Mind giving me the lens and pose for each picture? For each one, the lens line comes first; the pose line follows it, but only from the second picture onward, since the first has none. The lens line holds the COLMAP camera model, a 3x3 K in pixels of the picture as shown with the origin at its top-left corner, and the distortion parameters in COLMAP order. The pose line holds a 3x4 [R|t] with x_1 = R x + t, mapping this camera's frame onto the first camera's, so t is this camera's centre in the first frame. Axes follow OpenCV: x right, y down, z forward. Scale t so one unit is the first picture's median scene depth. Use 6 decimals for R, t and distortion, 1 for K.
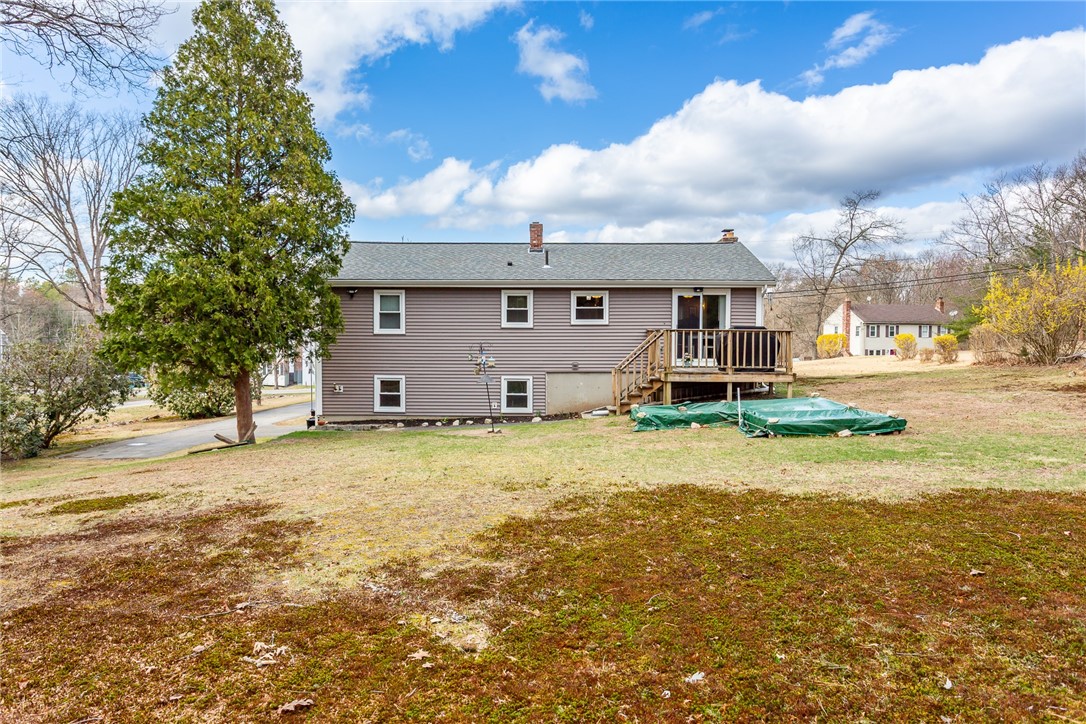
lens RADIAL K [[748.0, 0, 543.0], [0, 748.0, 362.0], [0, 0, 1]] dist [0.026788, 0.000347]
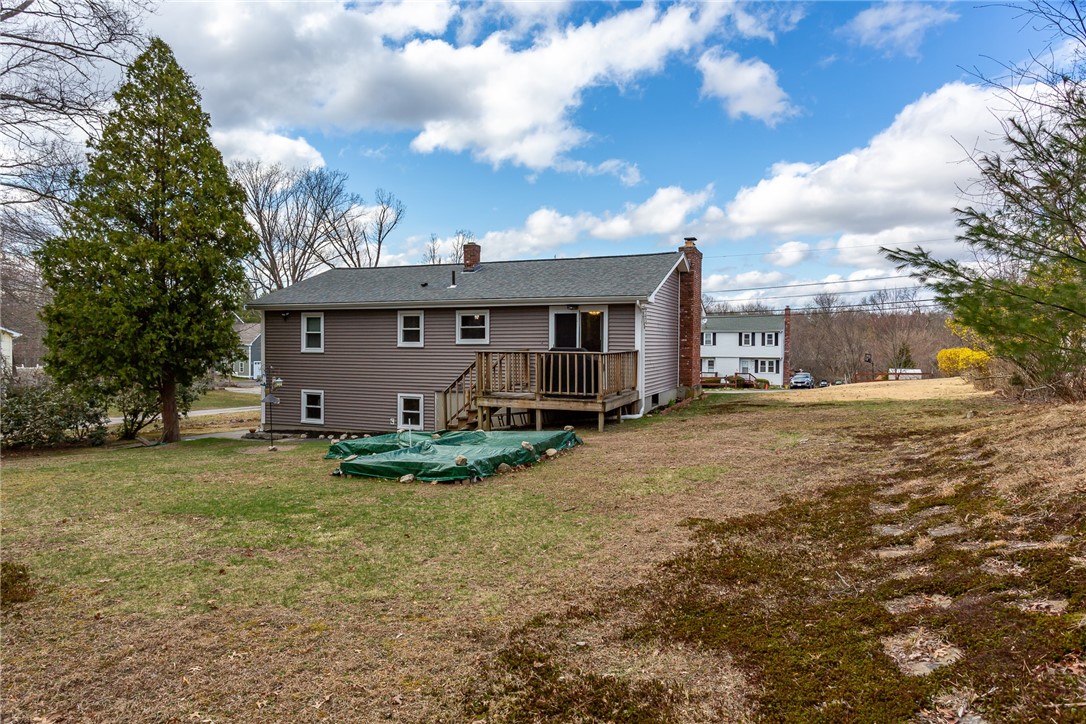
lens RADIAL K [[689.9, 0, 543.0], [0, 689.9, 362.0], [0, 0, 1]] dist [-0.042828, -0.000512]
pose [[0.929401, 0.010515, -0.368922, 0.485191], [-0.014596, 0.999859, -0.008271, -0.020221], [0.368783, 0.013072, 0.929423, 0.185561]]
